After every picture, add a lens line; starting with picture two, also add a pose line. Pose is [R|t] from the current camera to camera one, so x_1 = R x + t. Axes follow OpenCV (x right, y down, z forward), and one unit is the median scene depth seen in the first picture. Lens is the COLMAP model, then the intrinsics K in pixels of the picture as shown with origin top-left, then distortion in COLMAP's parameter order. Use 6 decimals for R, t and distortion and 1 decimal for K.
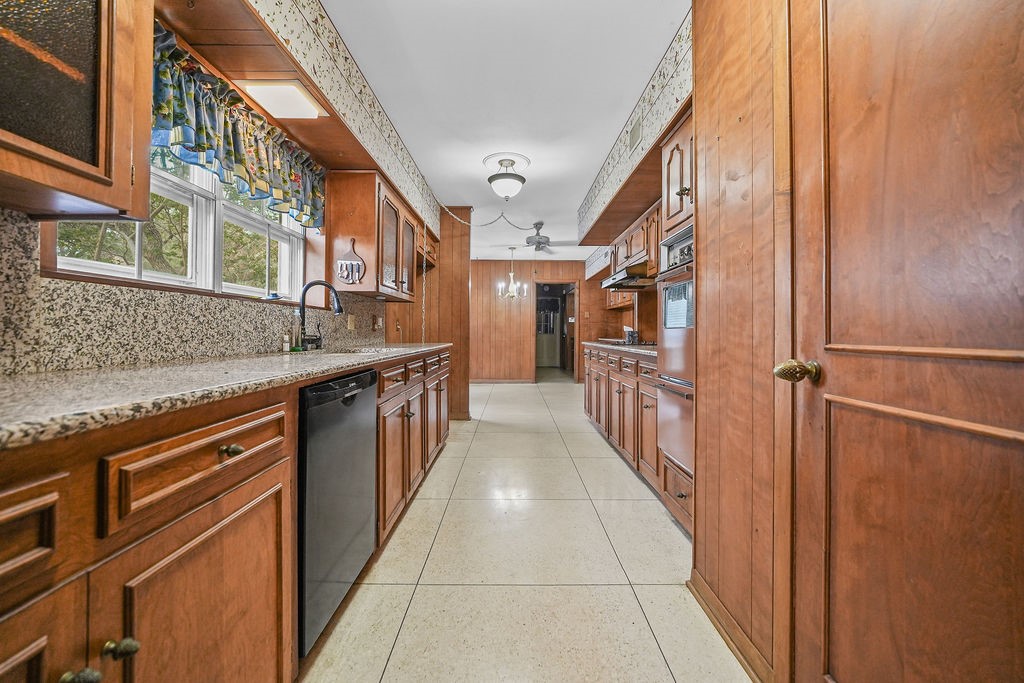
lens RADIAL K [[408.4, 0, 514.9], [0, 408.4, 340.2], [0, 0, 1]] dist [-0.014366, 0.000188]
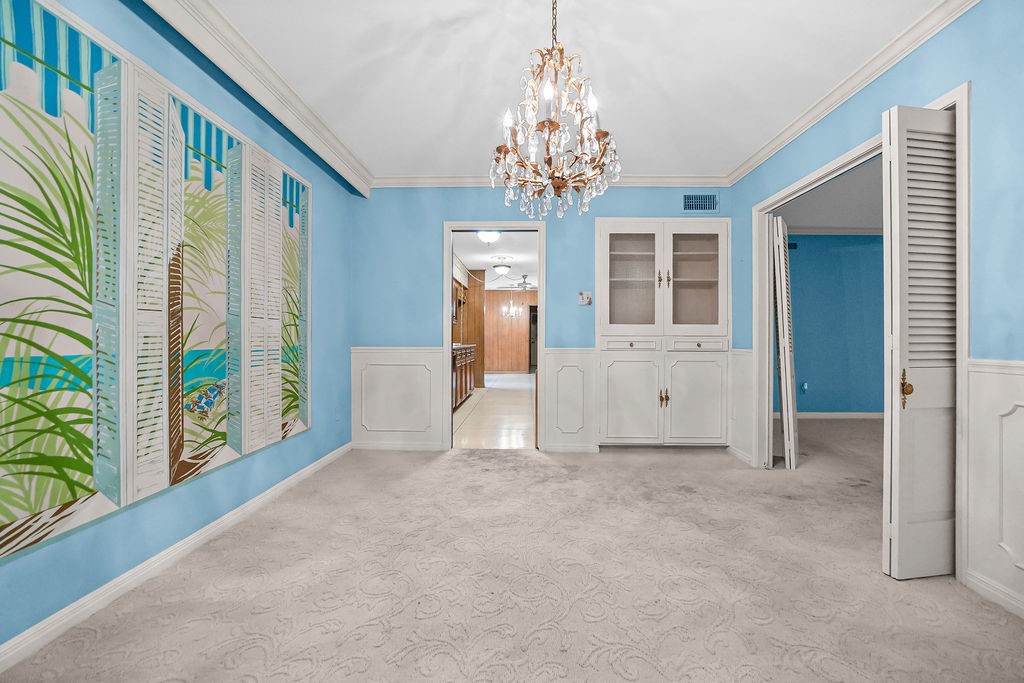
lens RADIAL K [[408.4, 0, 514.9], [0, 408.4, 340.2], [0, 0, 1]] dist [-0.014366, 0.000188]
pose [[0.999353, 0.001955, -0.035905, 0.061166], [-0.002547, 0.999862, -0.016439, 0.010036], [0.035868, 0.016520, 0.999220, -0.545979]]
